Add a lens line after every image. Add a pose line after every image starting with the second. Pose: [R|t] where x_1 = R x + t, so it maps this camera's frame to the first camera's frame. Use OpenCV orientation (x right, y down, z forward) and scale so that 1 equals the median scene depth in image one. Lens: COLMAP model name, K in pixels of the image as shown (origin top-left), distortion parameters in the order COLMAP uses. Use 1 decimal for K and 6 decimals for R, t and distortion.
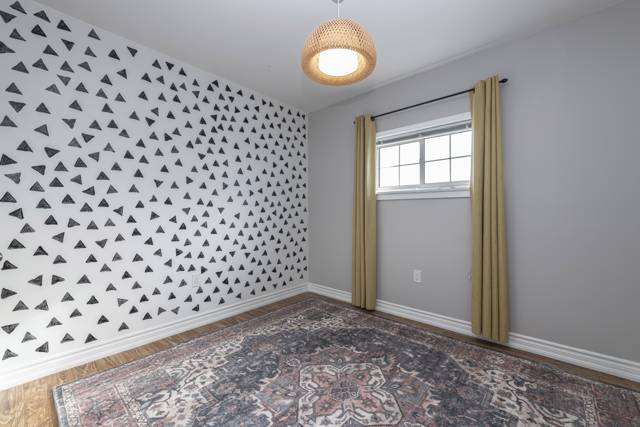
lens RADIAL K [[264.5, 0, 319.5], [0, 264.5, 214.6], [0, 0, 1]] dist [-0.001306, -0.000134]
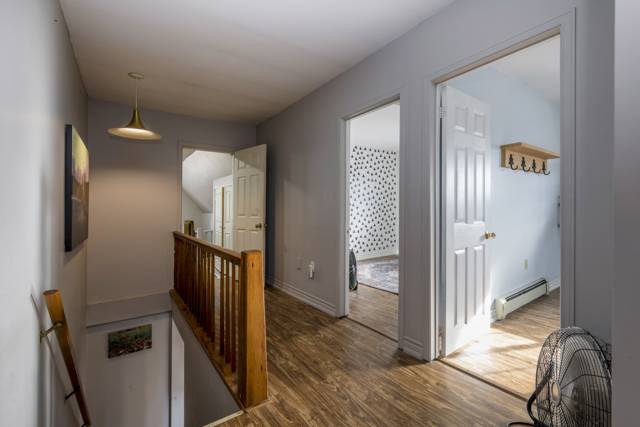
lens RADIAL K [[281.3, 0, 321.2], [0, 281.3, 213.0], [0, 0, 1]] dist [-0.000061, -0.000006]
pose [[0.975609, 0.006112, -0.219428, -0.143204], [-0.001560, 0.999780, 0.020916, -0.019545], [0.219508, -0.020063, 0.975404, -1.054943]]
